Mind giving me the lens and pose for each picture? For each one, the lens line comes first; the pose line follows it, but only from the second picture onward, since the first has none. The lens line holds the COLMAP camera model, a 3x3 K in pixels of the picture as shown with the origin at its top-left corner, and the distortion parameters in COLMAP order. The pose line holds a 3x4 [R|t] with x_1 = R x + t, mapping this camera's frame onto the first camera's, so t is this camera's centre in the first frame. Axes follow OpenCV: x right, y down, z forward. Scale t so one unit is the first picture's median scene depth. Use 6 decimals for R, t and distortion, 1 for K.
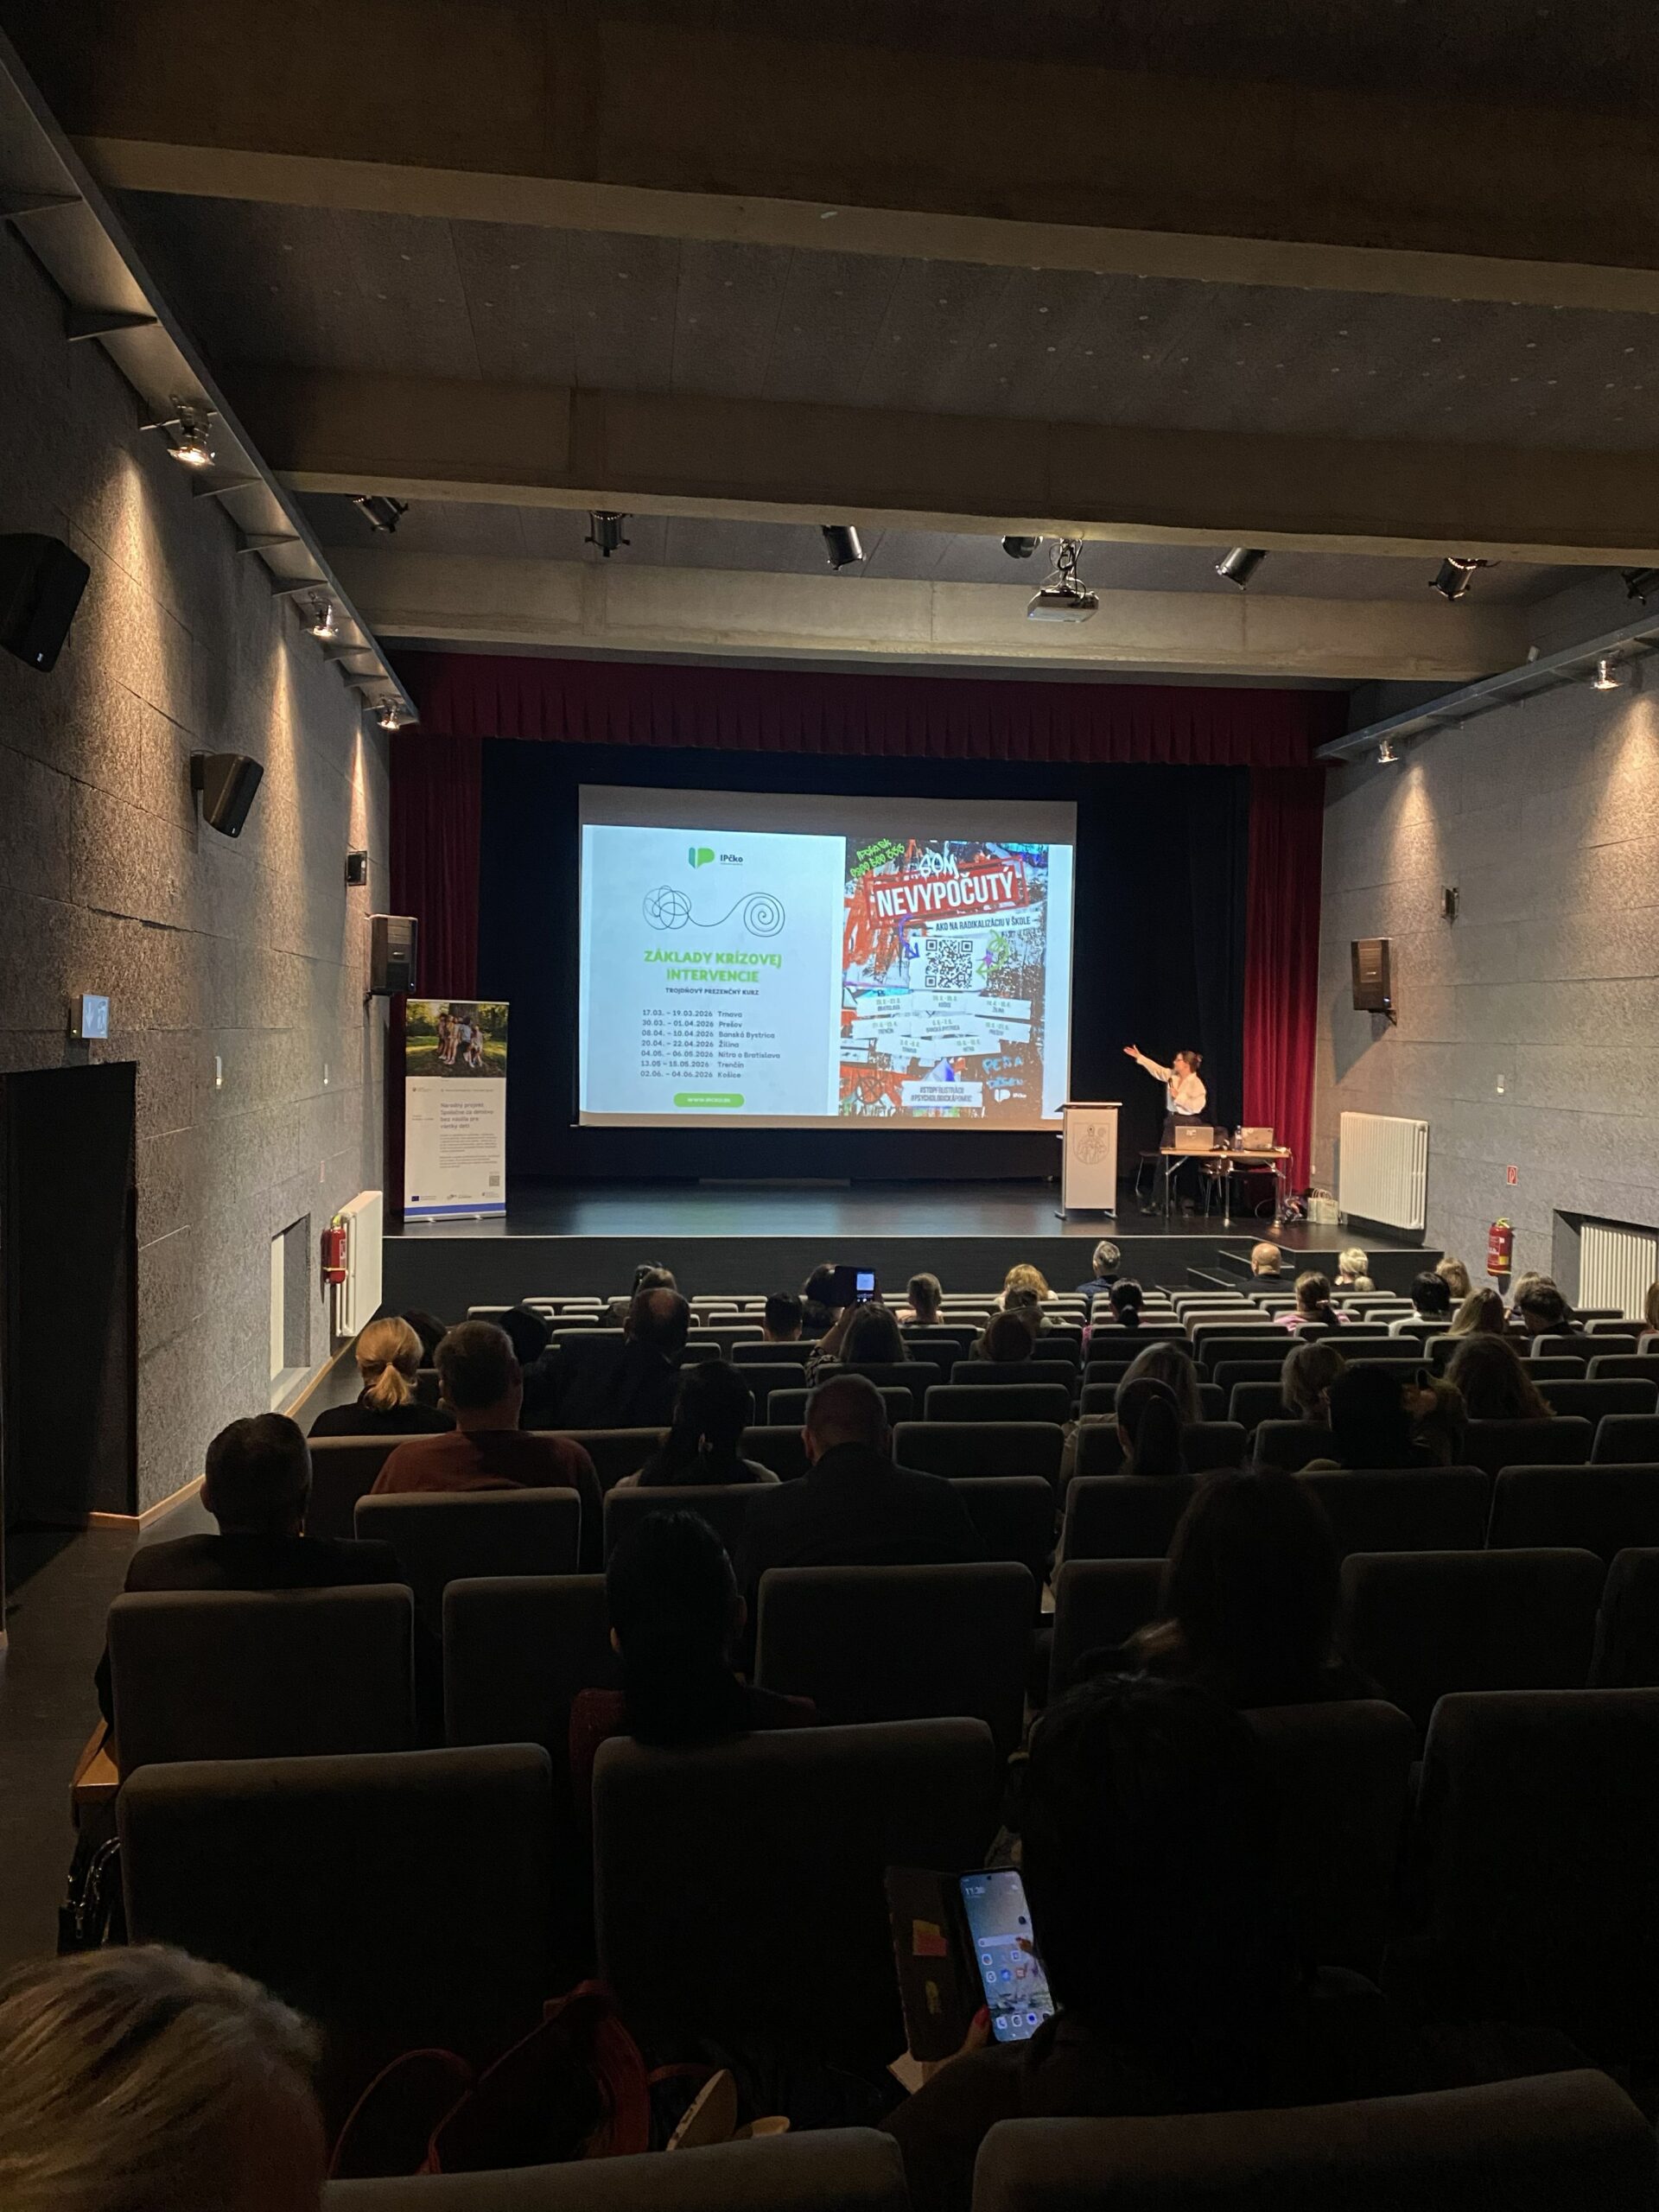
lens RADIAL K [[1663.8, 0, 860.8], [0, 1663.8, 1085.8], [0, 0, 1]] dist [0.041652, -0.049245]
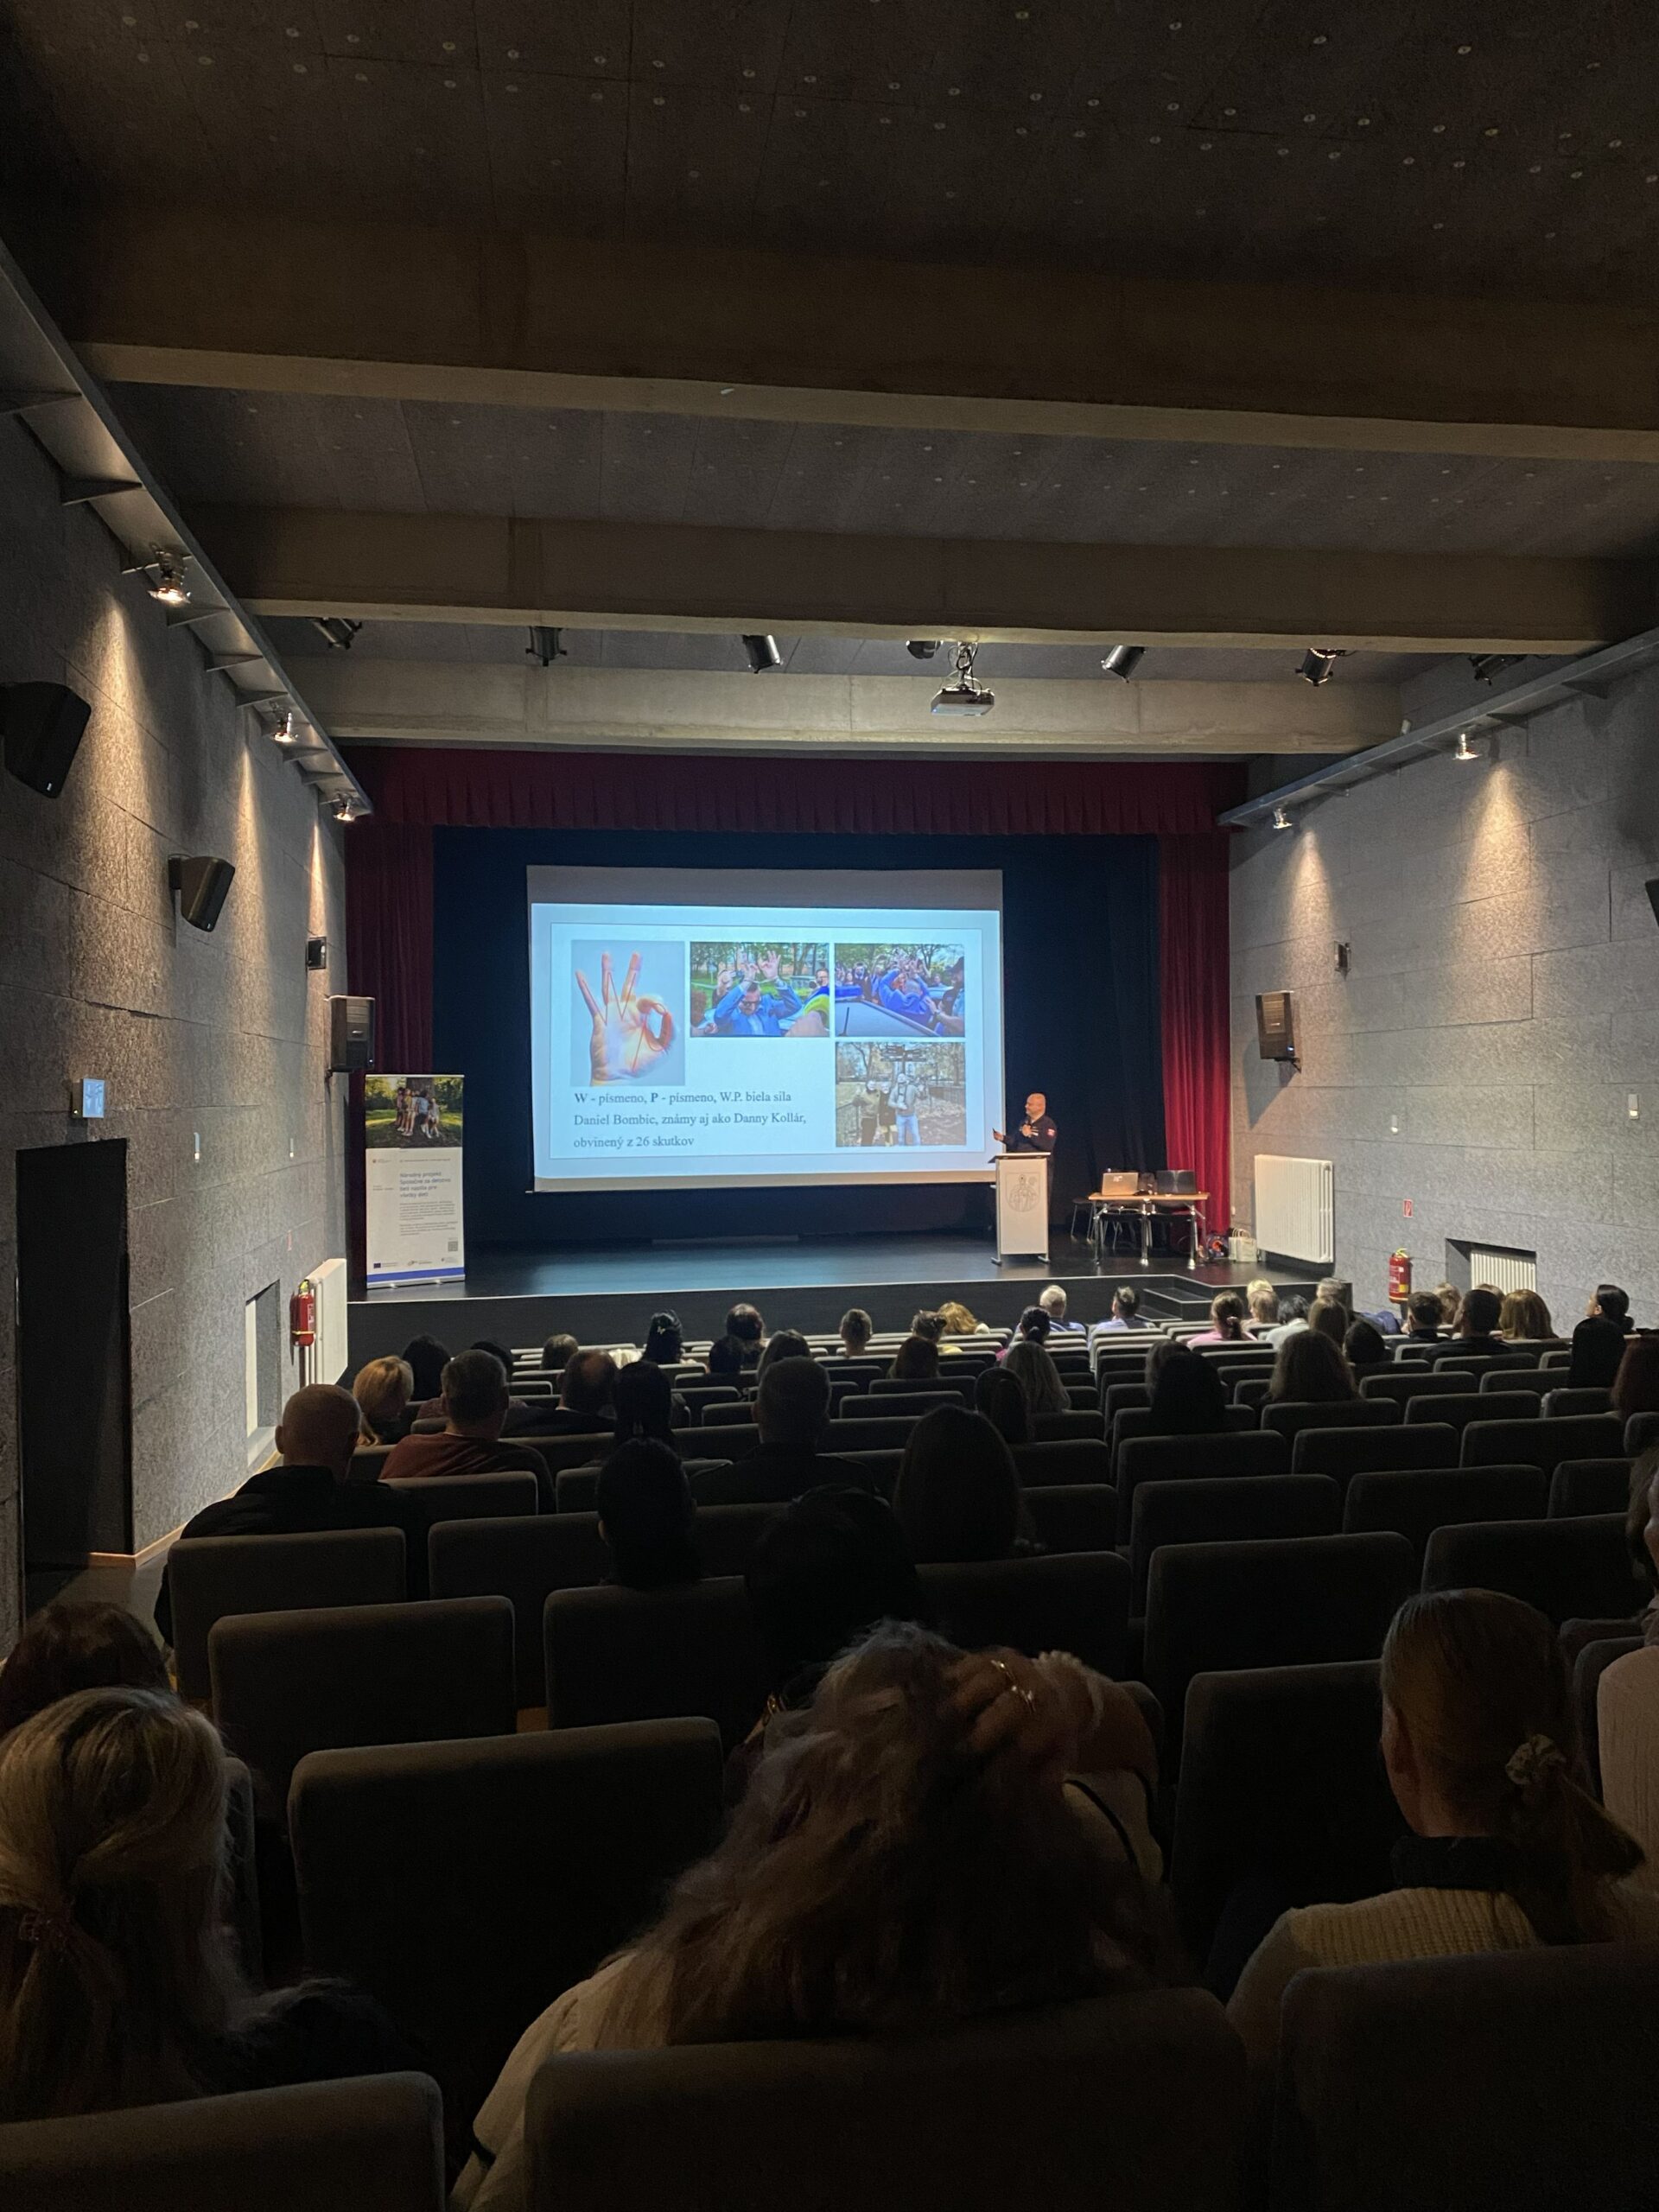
lens RADIAL K [[1663.8, 0, 862.9], [0, 1663.8, 1085.9], [0, 0, 1]] dist [0.041652, -0.049245]
pose [[0.999164, -0.029826, 0.027964, 0.013137], [0.030851, 0.998841, -0.036954, 0.004062], [-0.026830, 0.037786, 0.998926, -0.069369]]
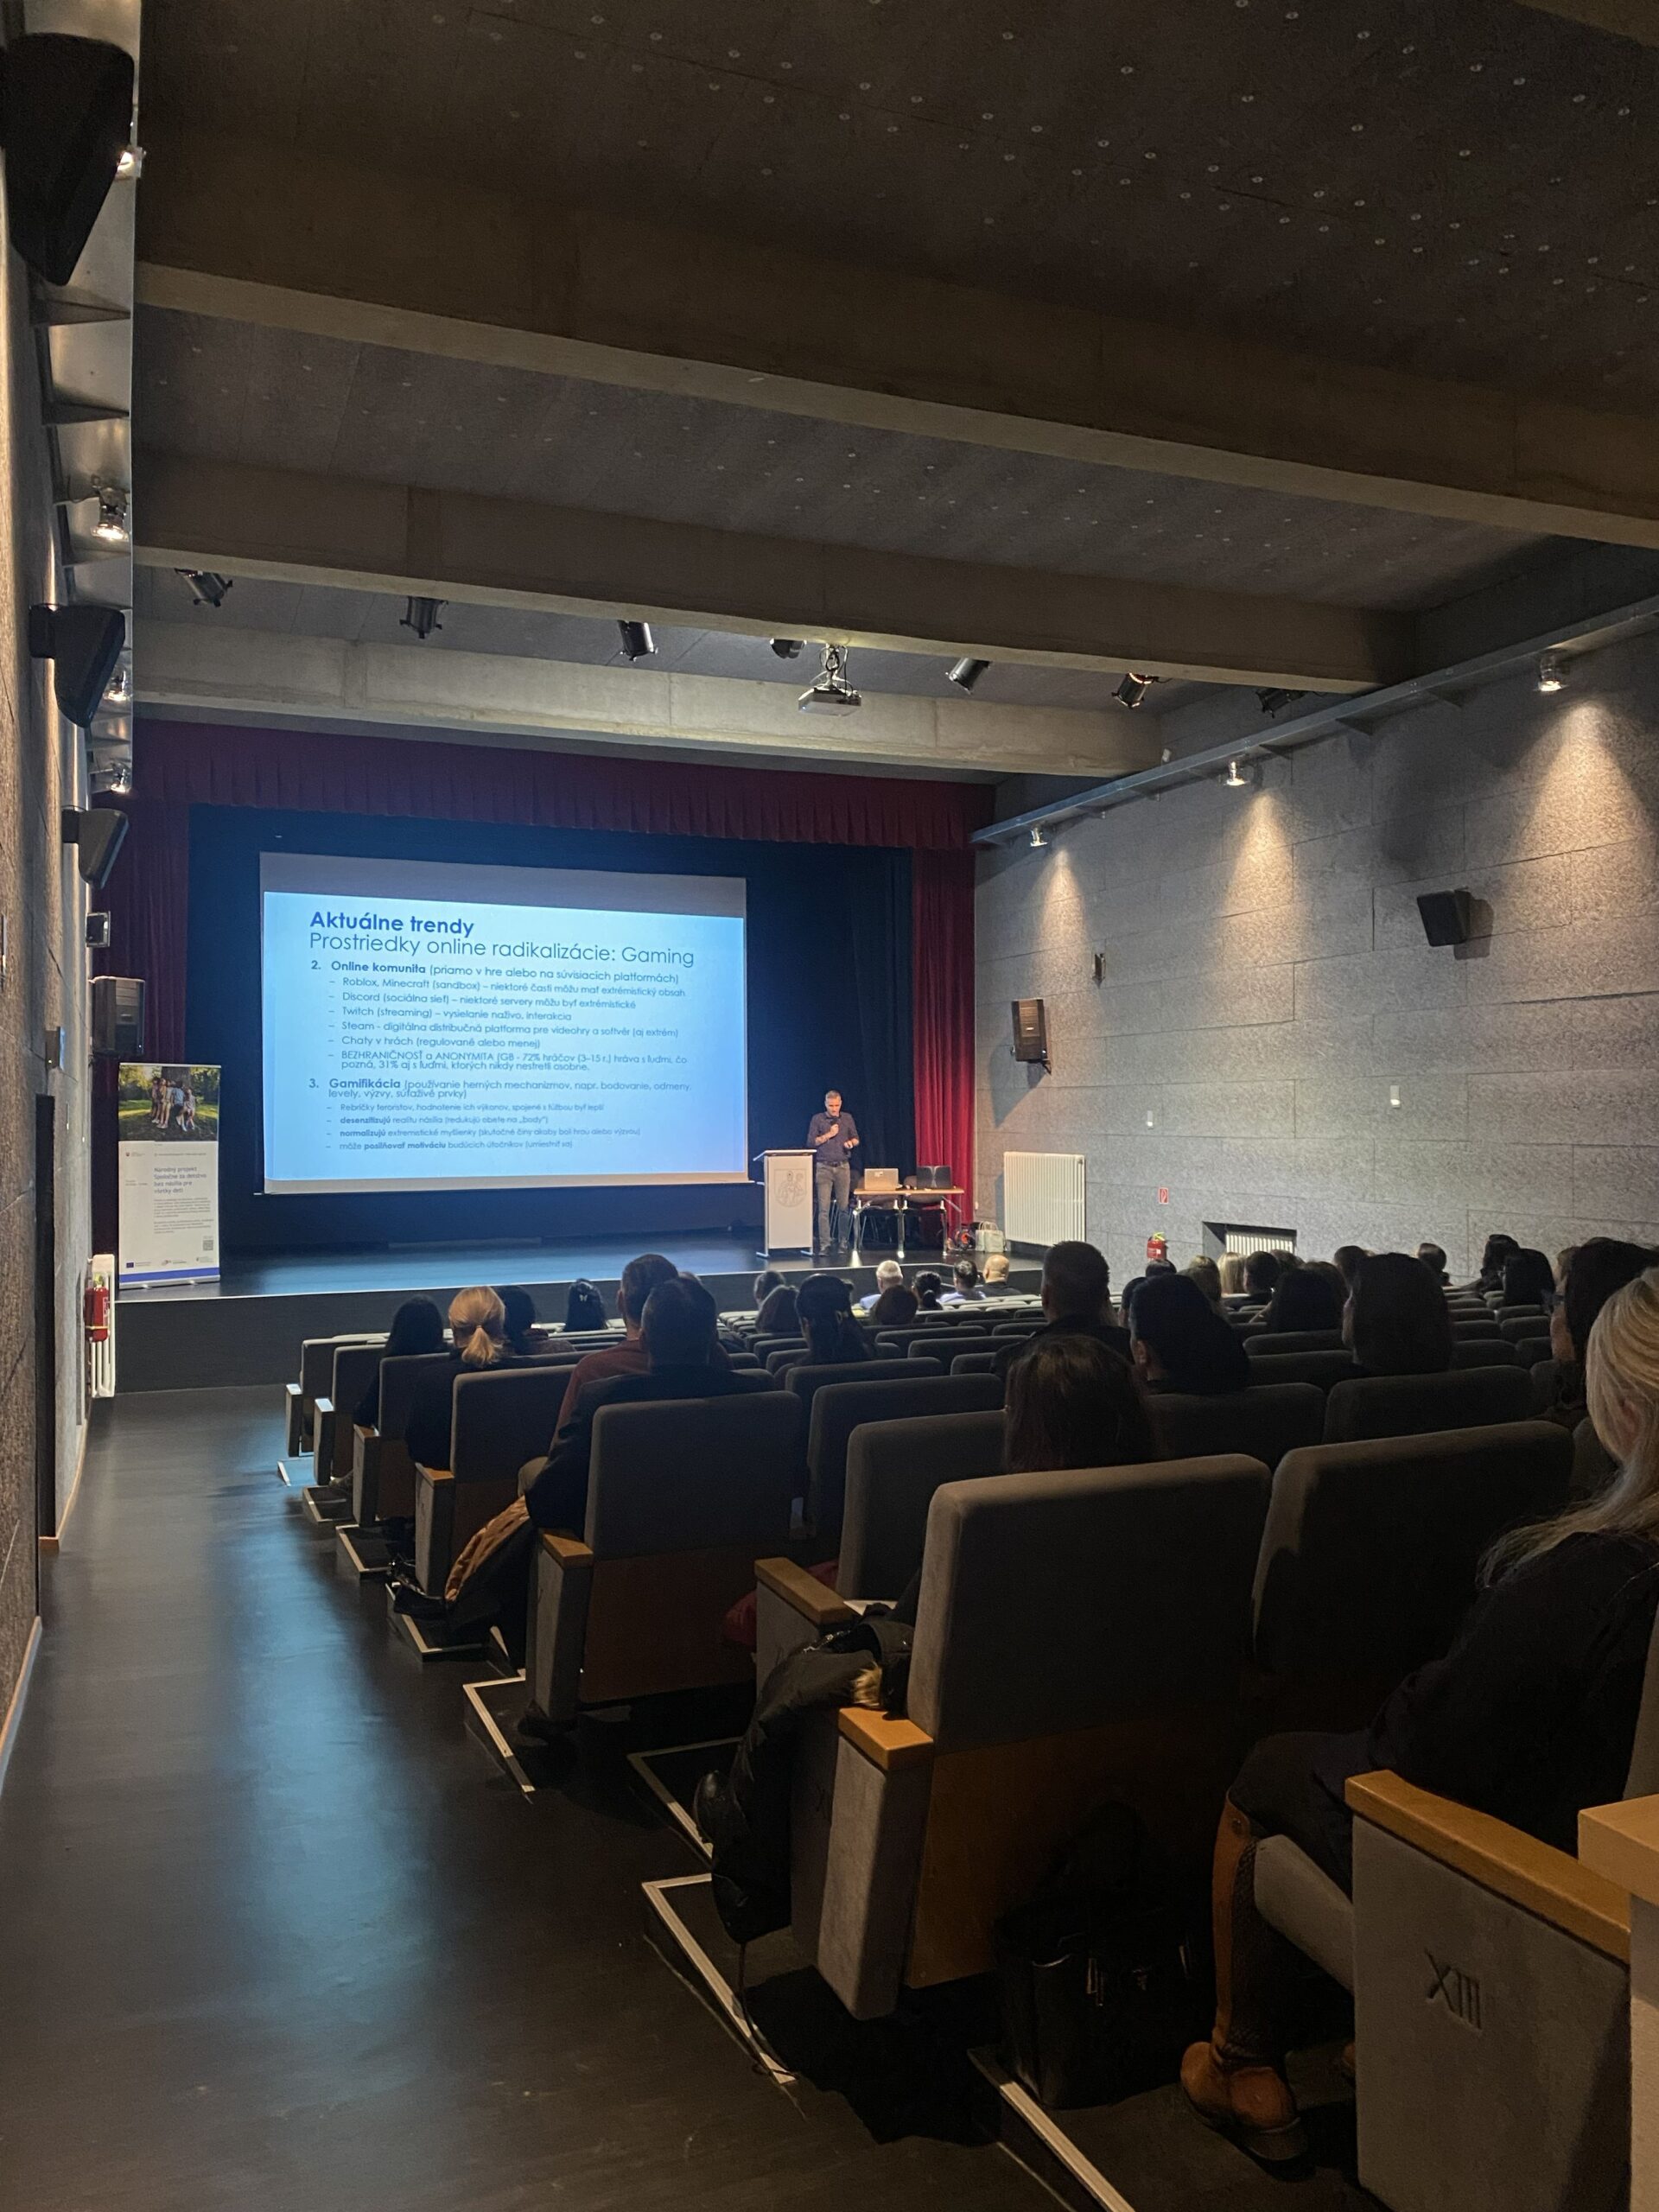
lens RADIAL K [[1663.8, 0, 831.7], [0, 1663.8, 1092.8], [0, 0, 1]] dist [0.041652, -0.049245]
pose [[0.968783, -0.019327, 0.247157, -0.131629], [0.030566, 0.998662, -0.041716, 0.024506], [-0.246020, 0.047968, 0.968077, -0.080144]]
